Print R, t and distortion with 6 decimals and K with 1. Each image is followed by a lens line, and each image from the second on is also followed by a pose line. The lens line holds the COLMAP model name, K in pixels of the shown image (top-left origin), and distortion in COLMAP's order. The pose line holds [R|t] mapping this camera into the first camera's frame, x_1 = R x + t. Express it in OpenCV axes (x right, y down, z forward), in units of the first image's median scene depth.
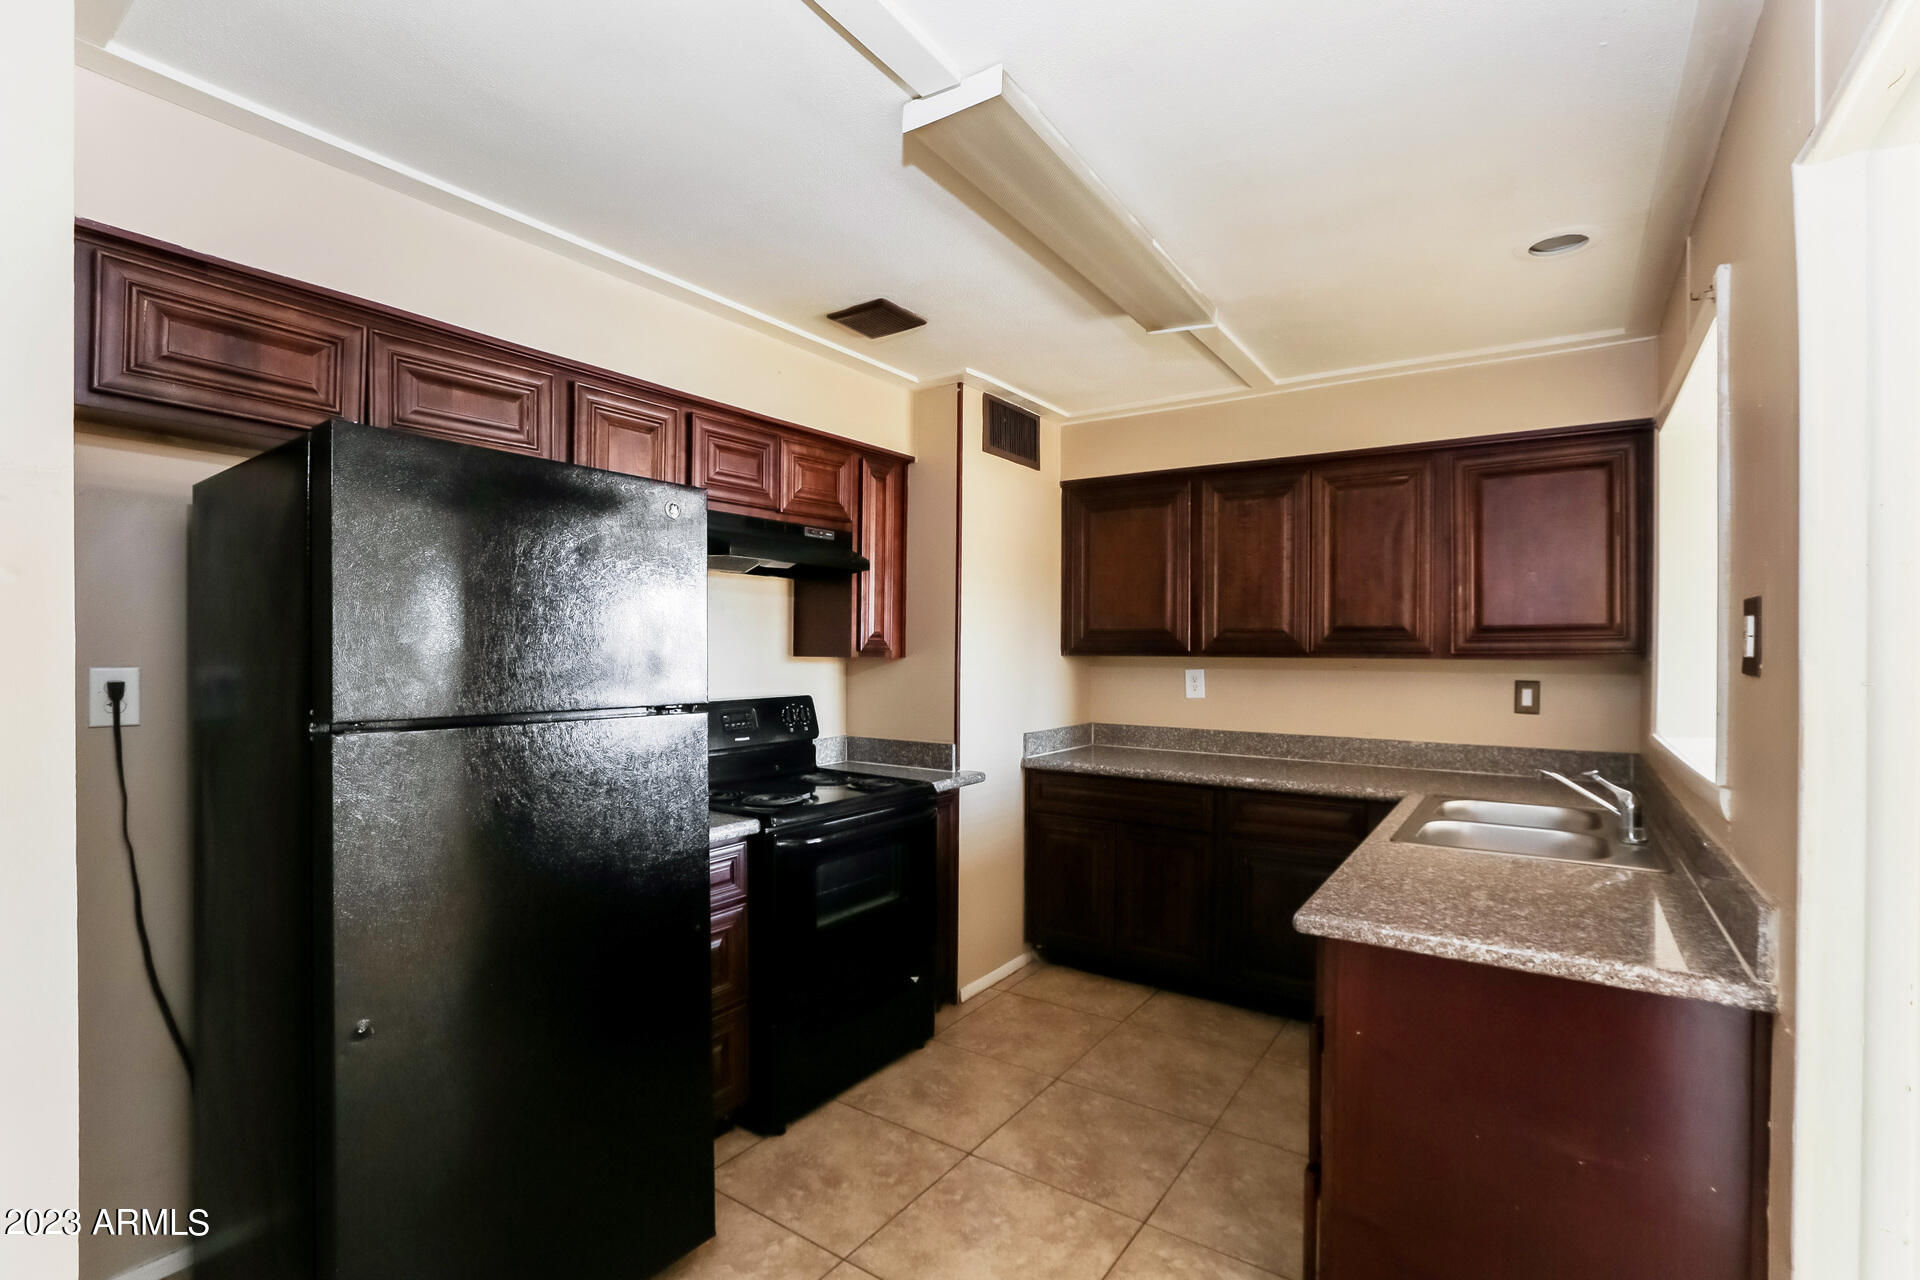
lens RADIAL K [[897.1, 0, 964.9], [0, 897.1, 653.0], [0, 0, 1]] dist [-0.004855, -0.000151]
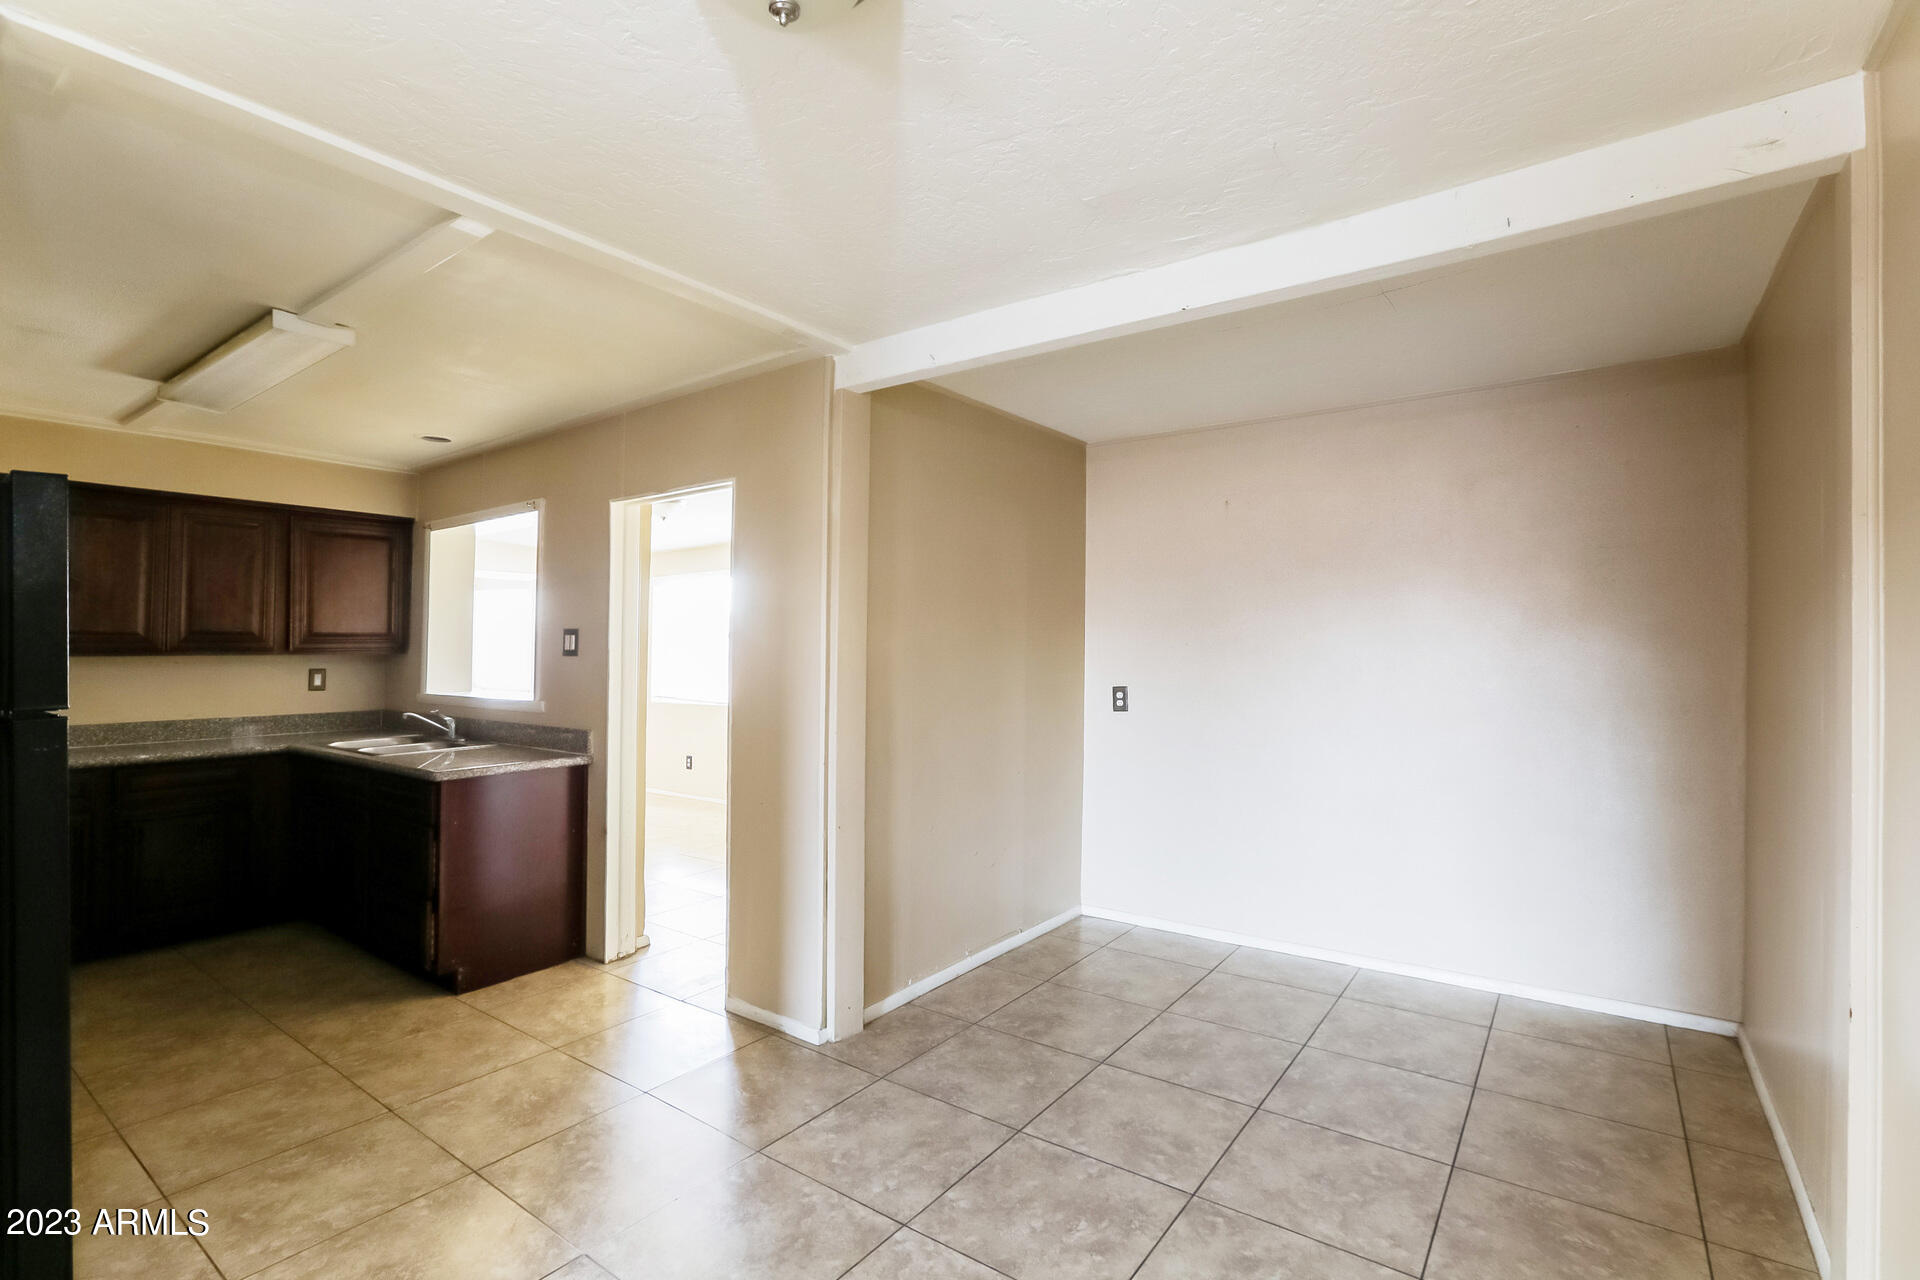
lens RADIAL K [[897.1, 0, 962.1], [0, 897.1, 644.3], [0, 0, 1]] dist [-0.004855, -0.000151]
pose [[0.053910, 0.001751, 0.998544, -0.820660], [0.007647, 0.999968, -0.002167, 0.001157], [-0.998517, 0.007753, 0.053895, -0.167139]]
